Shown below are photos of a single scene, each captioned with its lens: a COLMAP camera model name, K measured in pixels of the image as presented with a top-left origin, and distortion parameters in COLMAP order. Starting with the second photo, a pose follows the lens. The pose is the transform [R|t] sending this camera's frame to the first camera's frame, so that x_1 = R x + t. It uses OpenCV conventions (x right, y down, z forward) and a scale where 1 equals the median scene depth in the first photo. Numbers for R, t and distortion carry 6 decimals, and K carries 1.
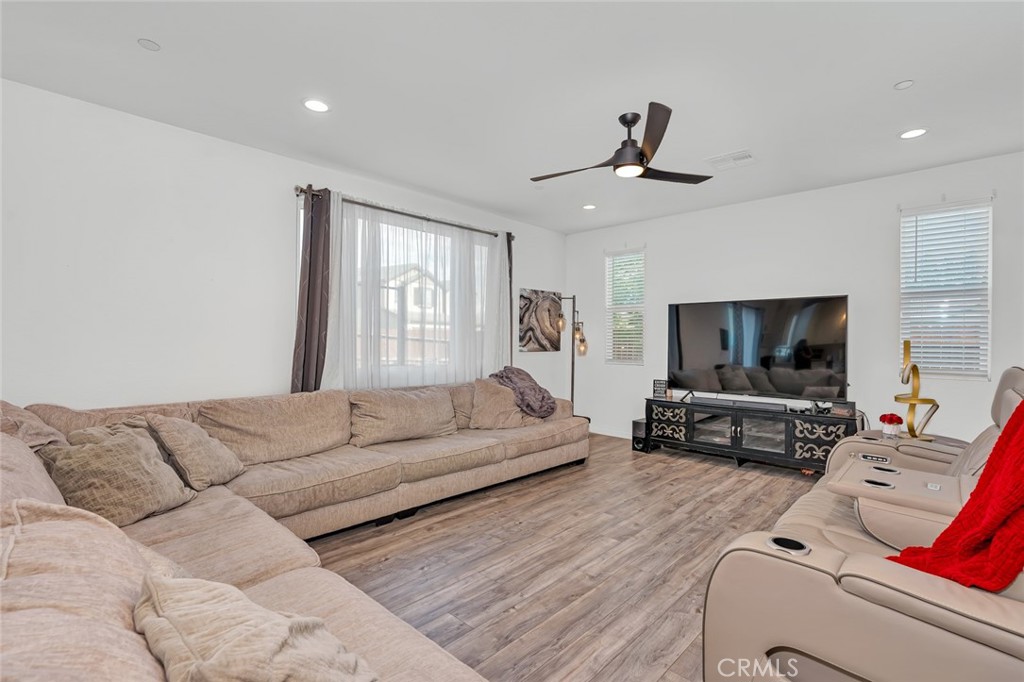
lens RADIAL K [[468.4, 0, 518.8], [0, 468.4, 344.8], [0, 0, 1]] dist [-0.008017, 0.001464]
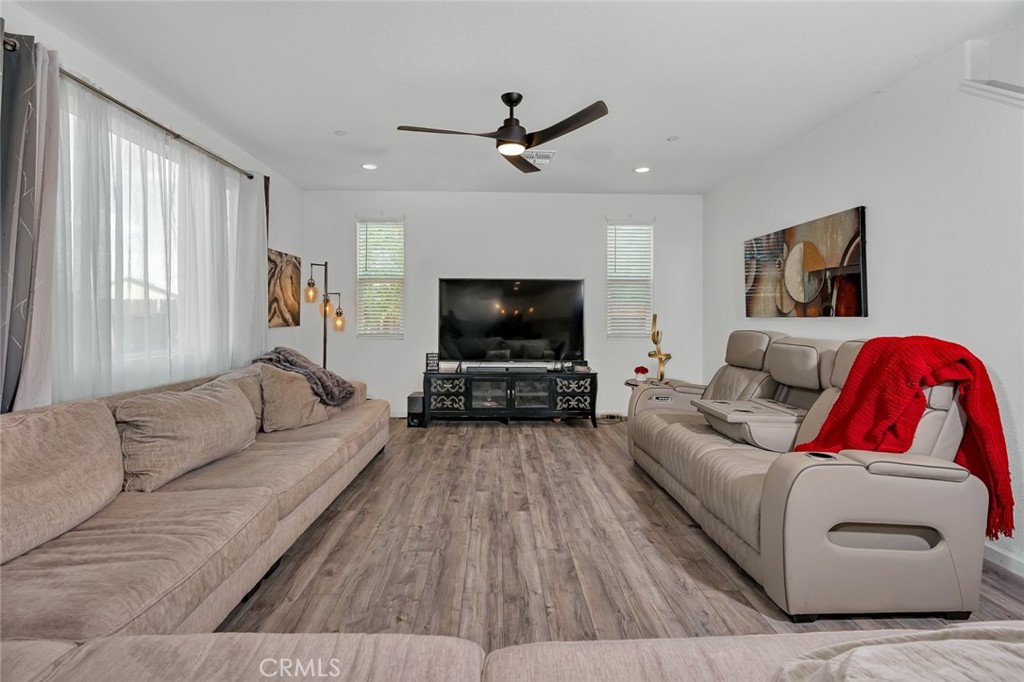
lens RADIAL K [[468.4, 0, 508.0], [0, 468.4, 319.2], [0, 0, 1]] dist [-0.008017, 0.001464]
pose [[0.714779, -0.008874, 0.699294, -0.412785], [0.005059, 0.999959, 0.007519, -0.007058], [-0.699332, -0.001837, 0.714795, 0.233111]]
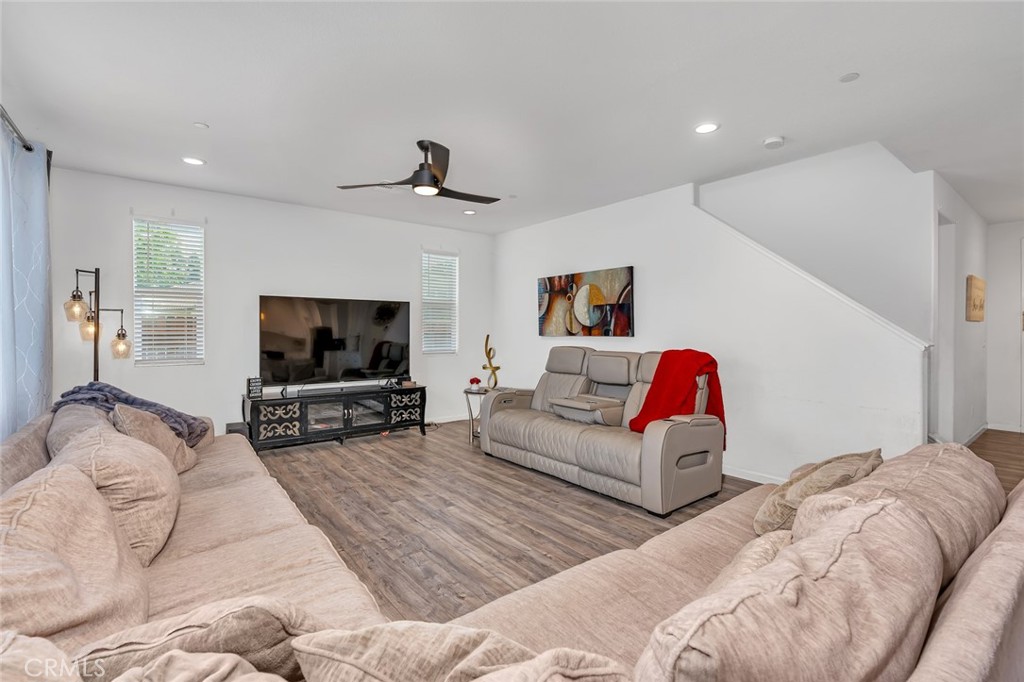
lens RADIAL K [[468.4, 0, 510.2], [0, 468.4, 334.9], [0, 0, 1]] dist [-0.008017, 0.001464]
pose [[0.157463, -0.018377, 0.987354, -0.739365], [0.005662, 0.999827, 0.017706, -0.032041], [-0.987509, 0.002802, 0.157540, 0.522074]]
